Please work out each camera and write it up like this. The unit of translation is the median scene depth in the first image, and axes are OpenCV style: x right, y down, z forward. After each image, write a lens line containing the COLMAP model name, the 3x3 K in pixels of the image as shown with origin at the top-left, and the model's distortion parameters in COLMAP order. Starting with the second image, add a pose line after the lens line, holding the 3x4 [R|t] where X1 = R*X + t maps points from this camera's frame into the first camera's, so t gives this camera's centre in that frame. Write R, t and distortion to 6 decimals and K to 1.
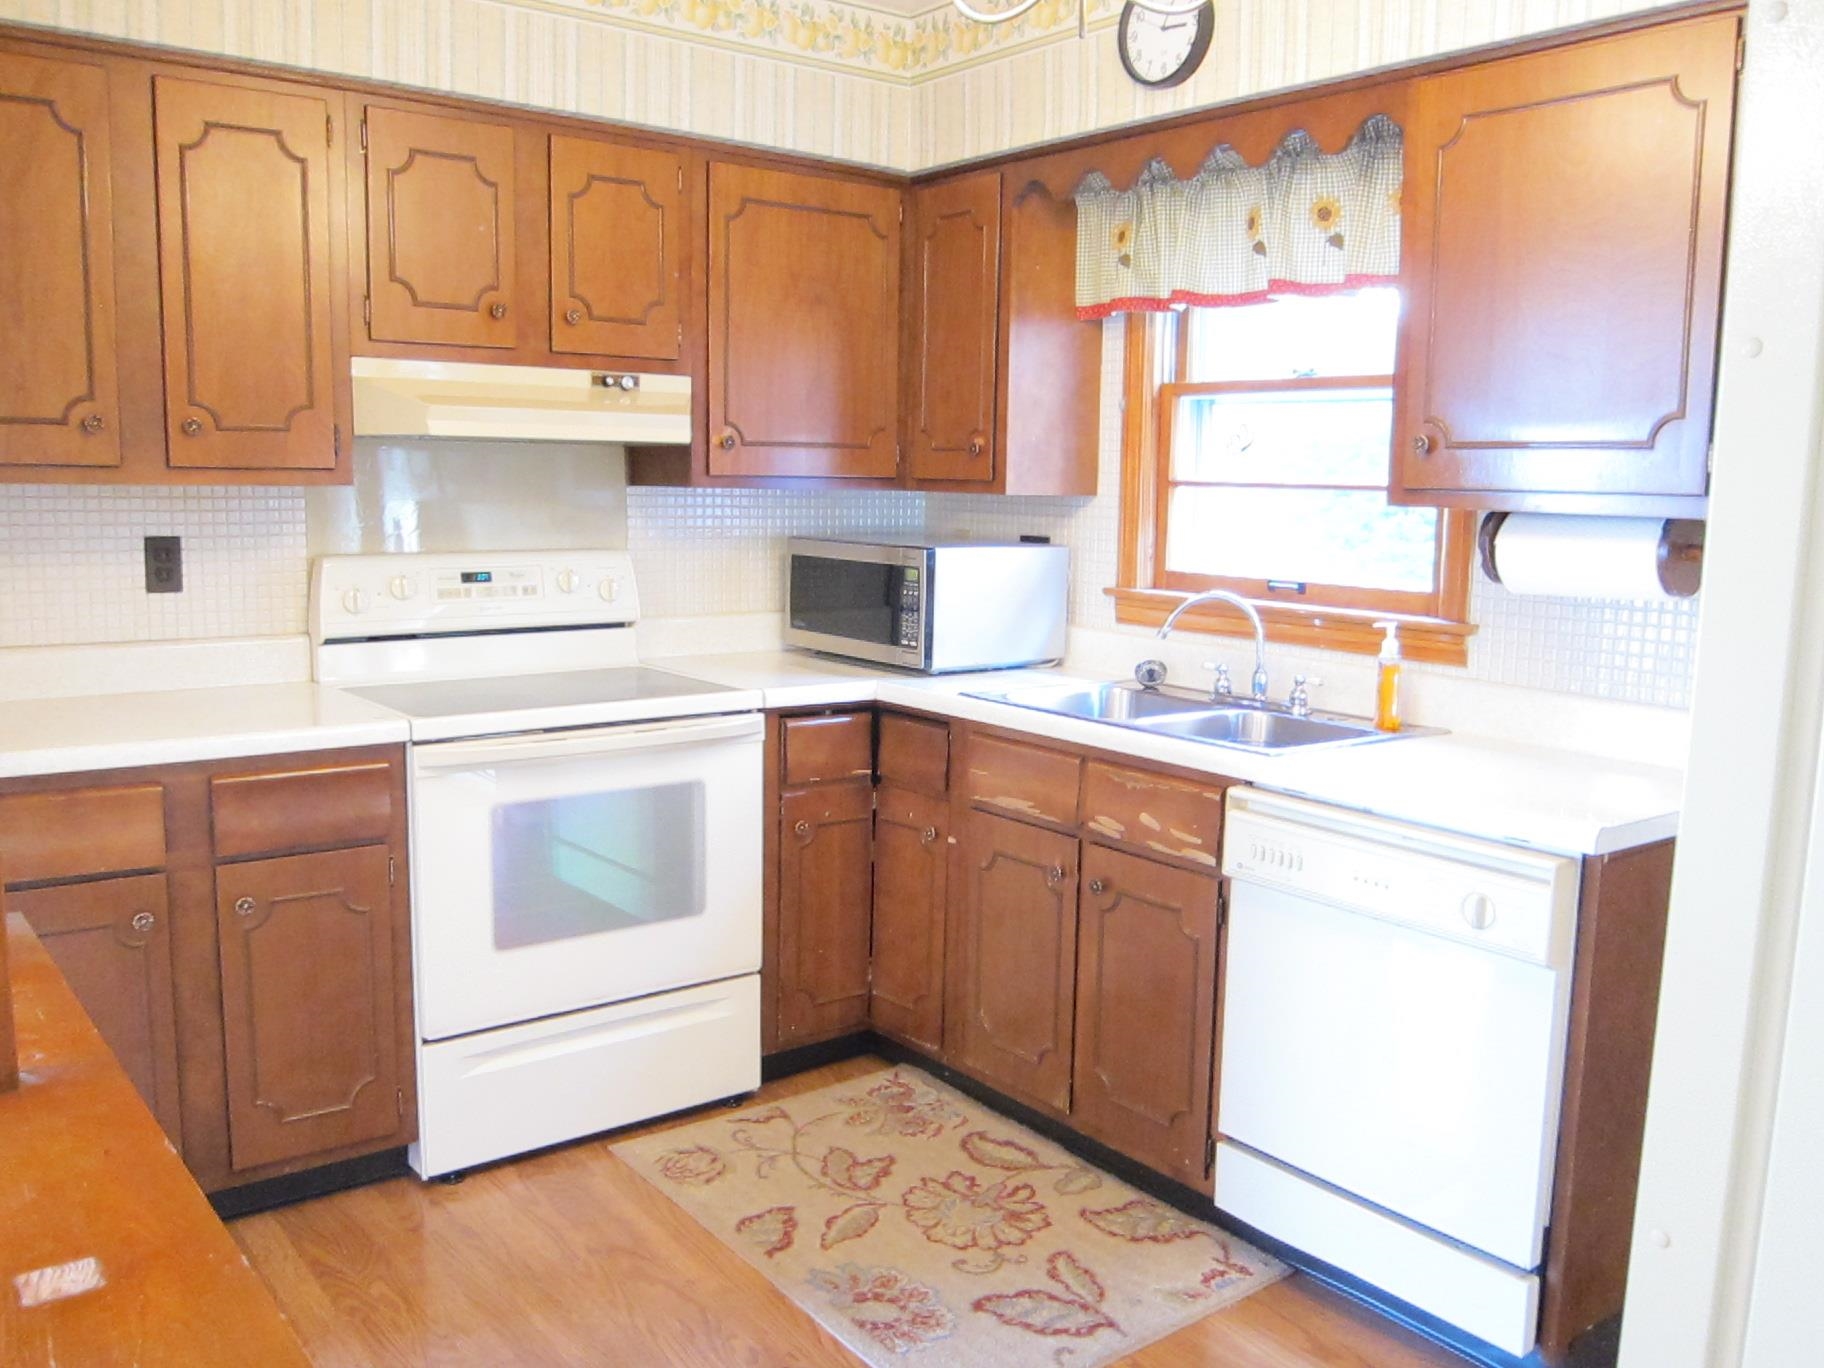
lens RADIAL K [[1525.5, 0, 917.5], [0, 1525.5, 683.5], [0, 0, 1]] dist [-0.064823, 0.021470]
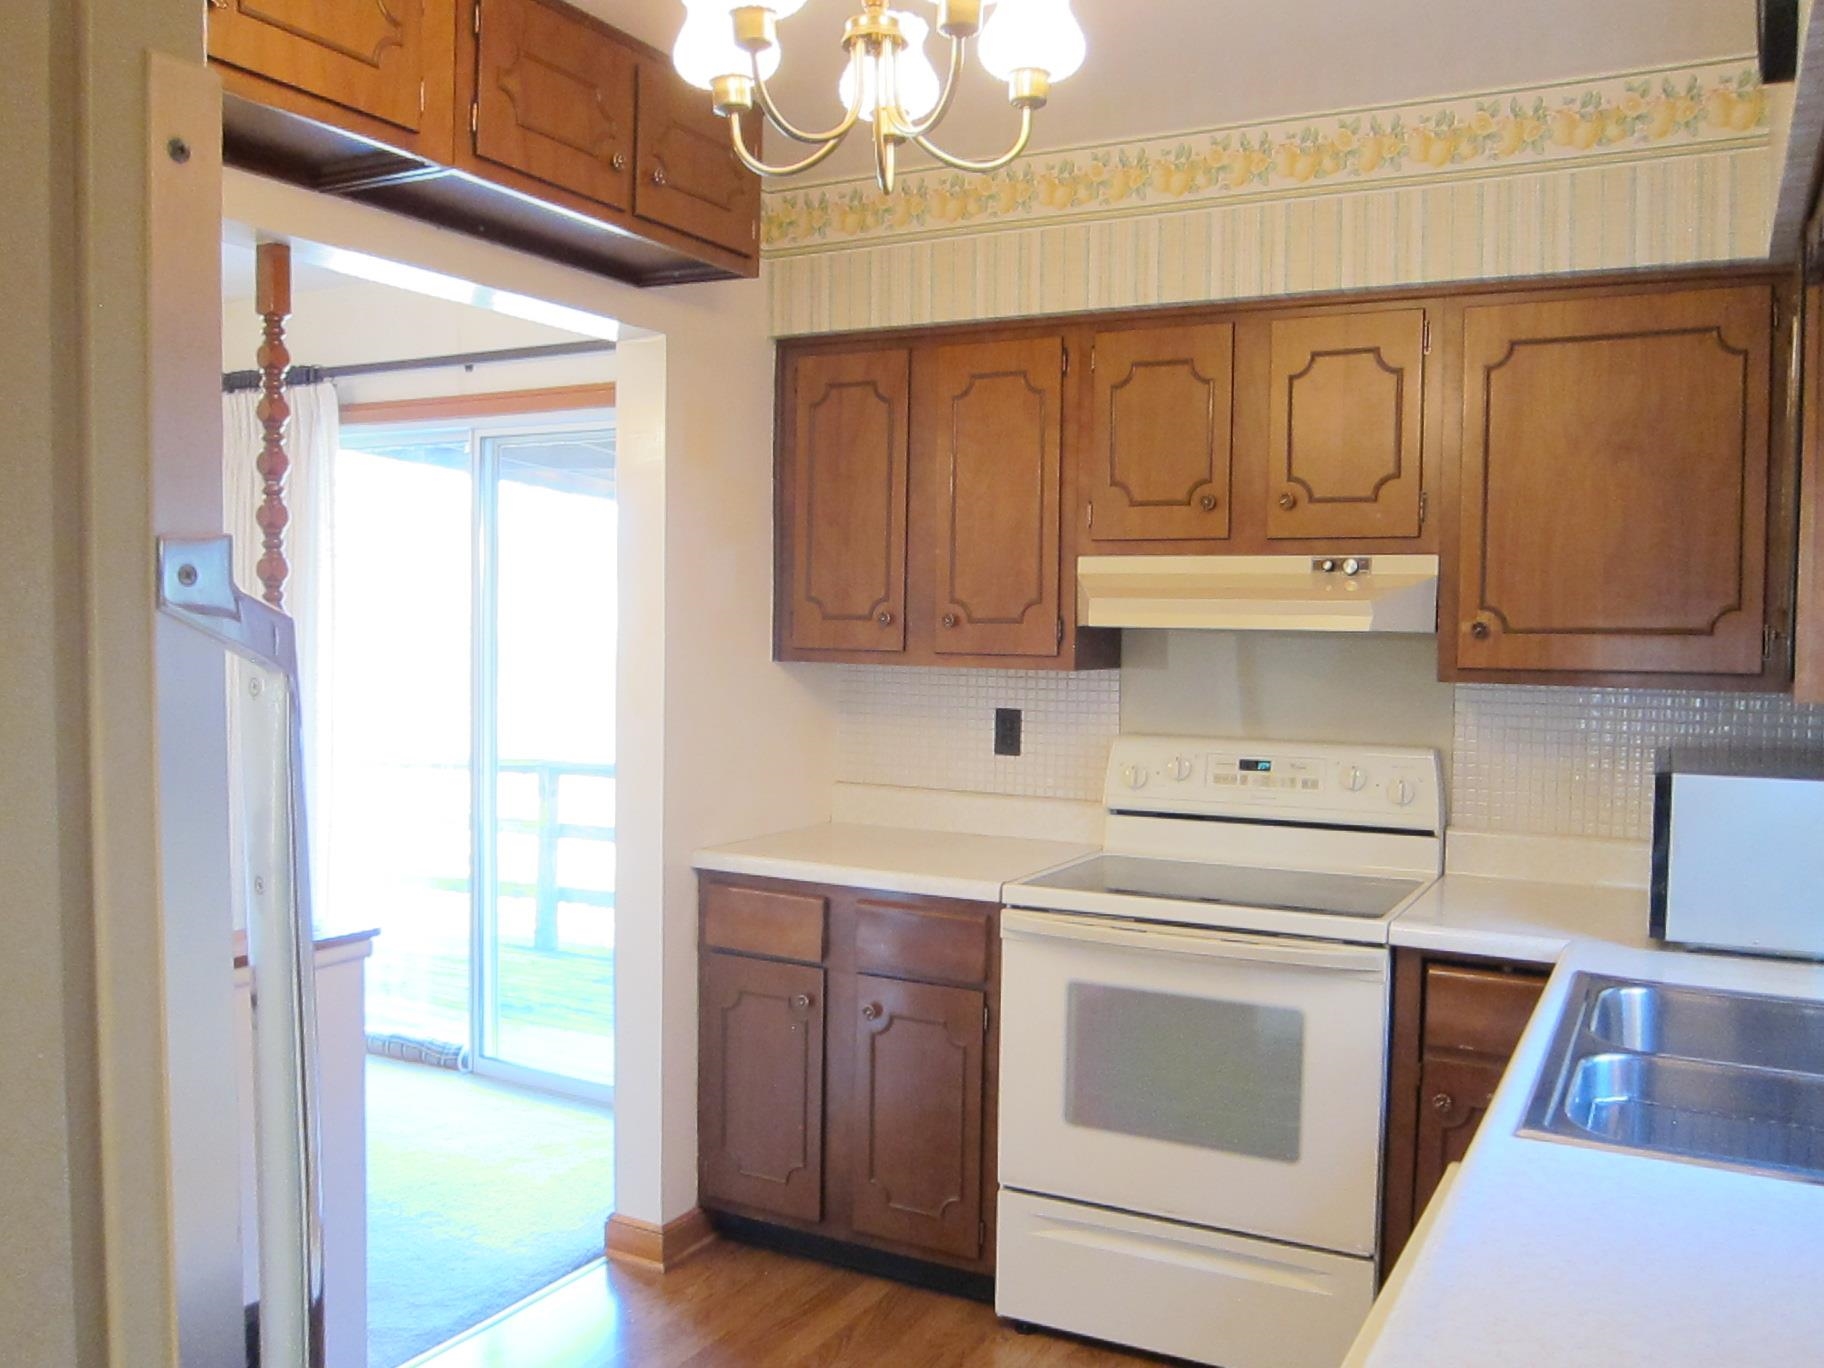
lens RADIAL K [[1419.4, 0, 912.0], [0, 1419.4, 684.0], [0, 0, 1]] dist [-0.096669, 0.127277]
pose [[0.429679, 0.022788, -0.902694, 0.503739], [-0.133964, 0.990227, -0.038769, -0.063719], [0.892989, 0.137587, 0.428532, 0.440527]]
